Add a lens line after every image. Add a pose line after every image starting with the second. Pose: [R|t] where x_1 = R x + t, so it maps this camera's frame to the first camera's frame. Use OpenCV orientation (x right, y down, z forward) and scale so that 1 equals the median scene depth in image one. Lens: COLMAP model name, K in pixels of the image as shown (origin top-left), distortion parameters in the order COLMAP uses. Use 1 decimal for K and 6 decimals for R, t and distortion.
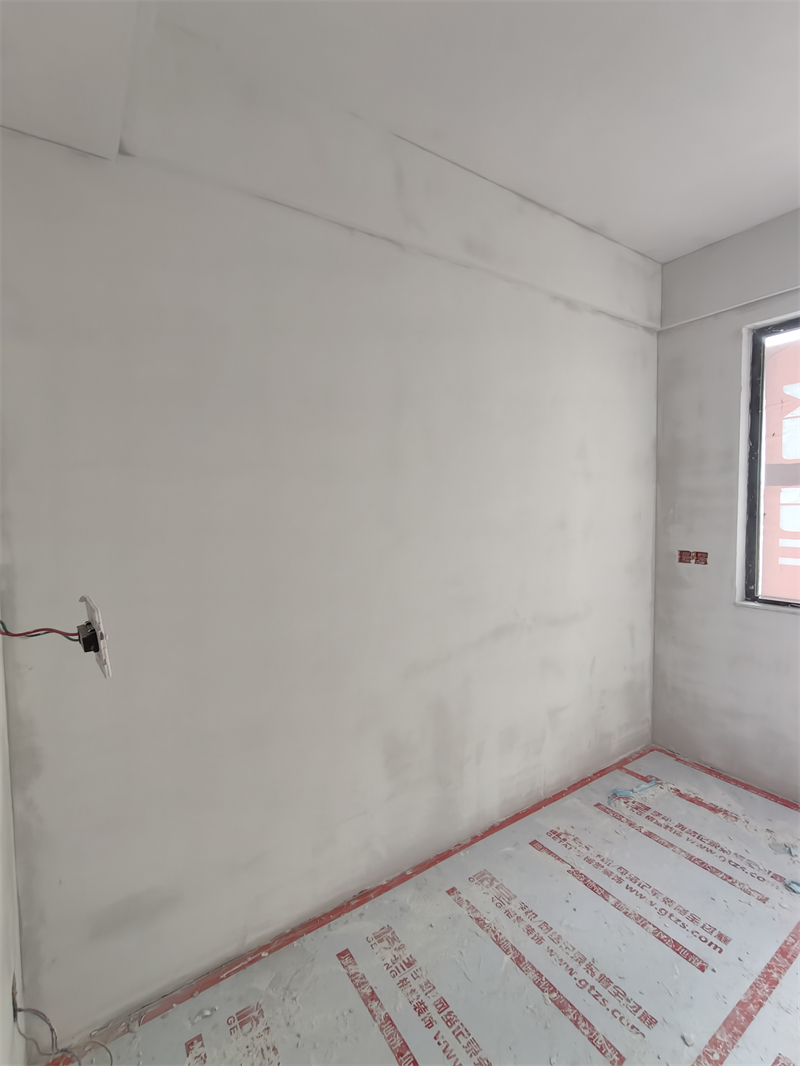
lens RADIAL K [[490.1, 0, 402.9], [0, 490.1, 536.1], [0, 0, 1]] dist [-0.003190, 0.001678]
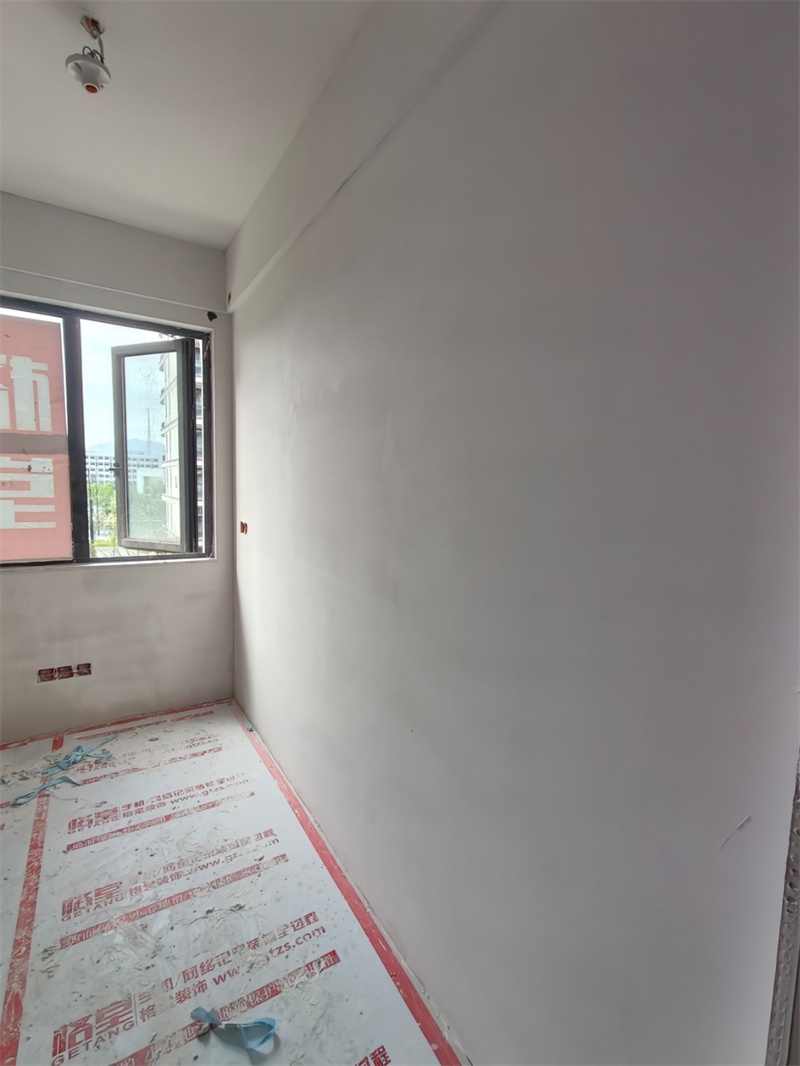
lens RADIAL K [[490.1, 0, 402.9], [0, 490.1, 536.1], [0, 0, 1]] dist [-0.003190, 0.001678]
pose [[0.032765, -0.082601, 0.996044, -0.236261], [0.036599, 0.996010, 0.081395, 0.027154], [-0.998793, 0.033787, 0.035657, 0.027755]]
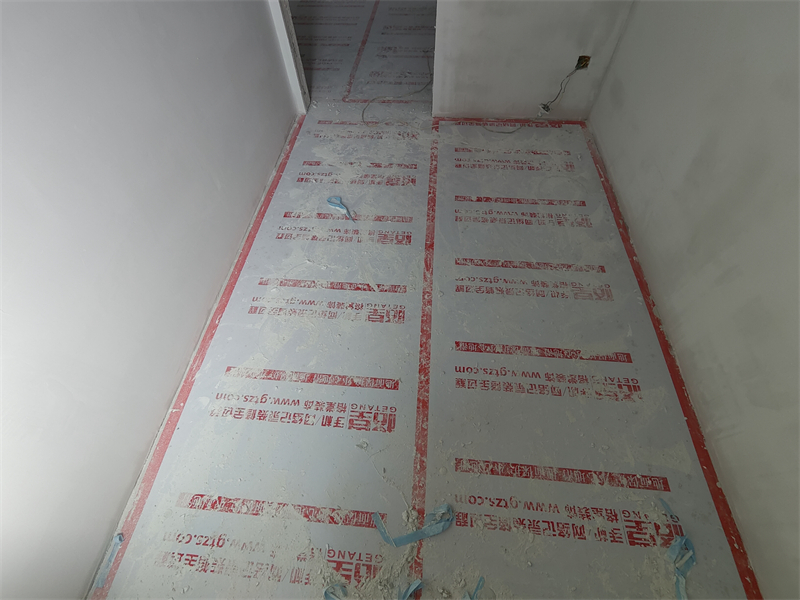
lens RADIAL K [[367.8, 0, 398.7], [0, 367.8, 289.8], [0, 0, 1]] dist [-0.003190, 0.001678]
pose [[-0.627067, 0.656453, -0.419352, 0.755306], [-0.013831, 0.528877, 0.848586, -0.034660], [0.778843, 0.537920, -0.322562, 0.815968]]
